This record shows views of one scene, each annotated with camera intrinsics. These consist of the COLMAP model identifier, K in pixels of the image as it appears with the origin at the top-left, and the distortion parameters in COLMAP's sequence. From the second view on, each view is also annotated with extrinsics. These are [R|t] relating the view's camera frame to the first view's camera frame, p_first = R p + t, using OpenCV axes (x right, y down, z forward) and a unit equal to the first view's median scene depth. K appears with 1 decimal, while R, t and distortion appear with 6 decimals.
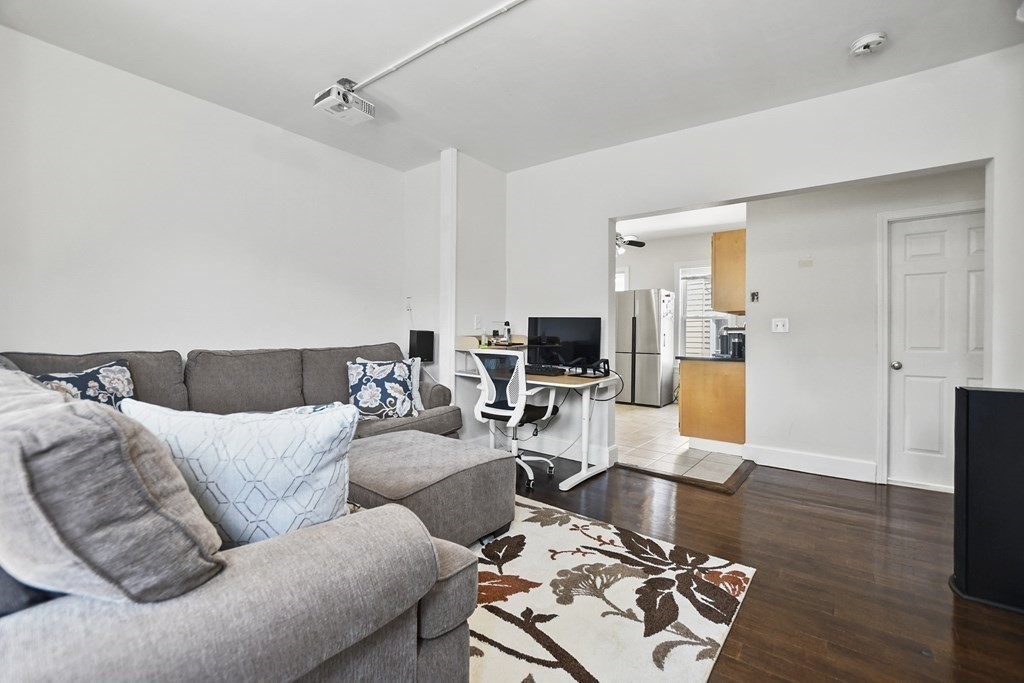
lens RADIAL K [[453.5, 0, 506.1], [0, 453.5, 343.1], [0, 0, 1]] dist [-0.002191, -0.000105]
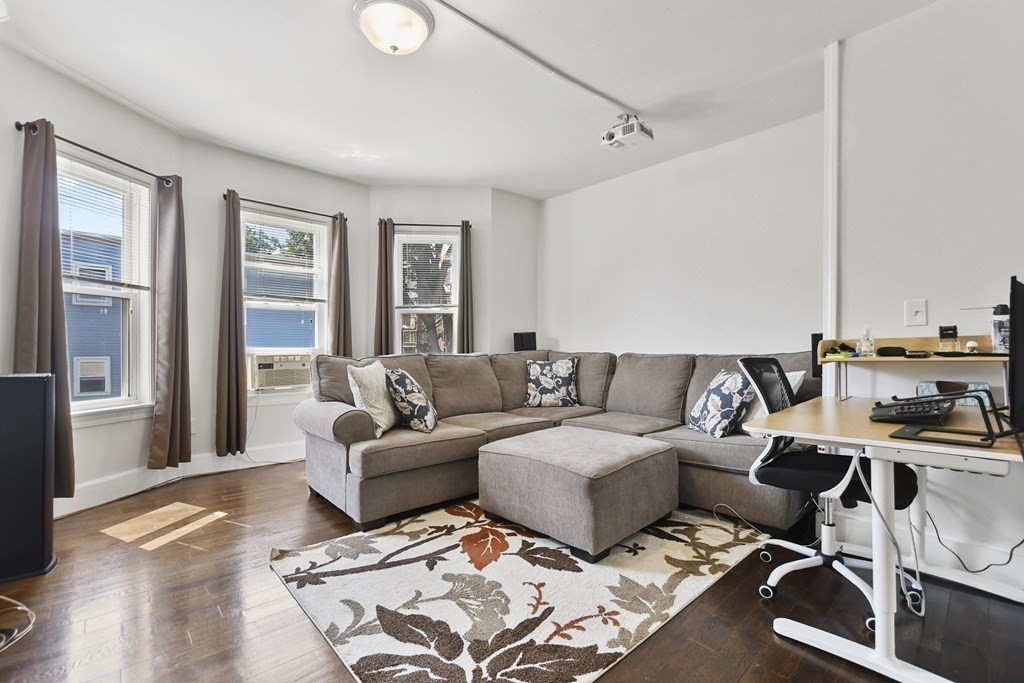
lens RADIAL K [[453.5, 0, 506.1], [0, 453.5, 343.1], [0, 0, 1]] dist [-0.002191, -0.000105]
pose [[-0.186373, -0.010226, -0.982426, 1.051148], [-0.014754, 0.999862, -0.007609, 0.000228], [0.982368, 0.013077, -0.186499, 1.169828]]
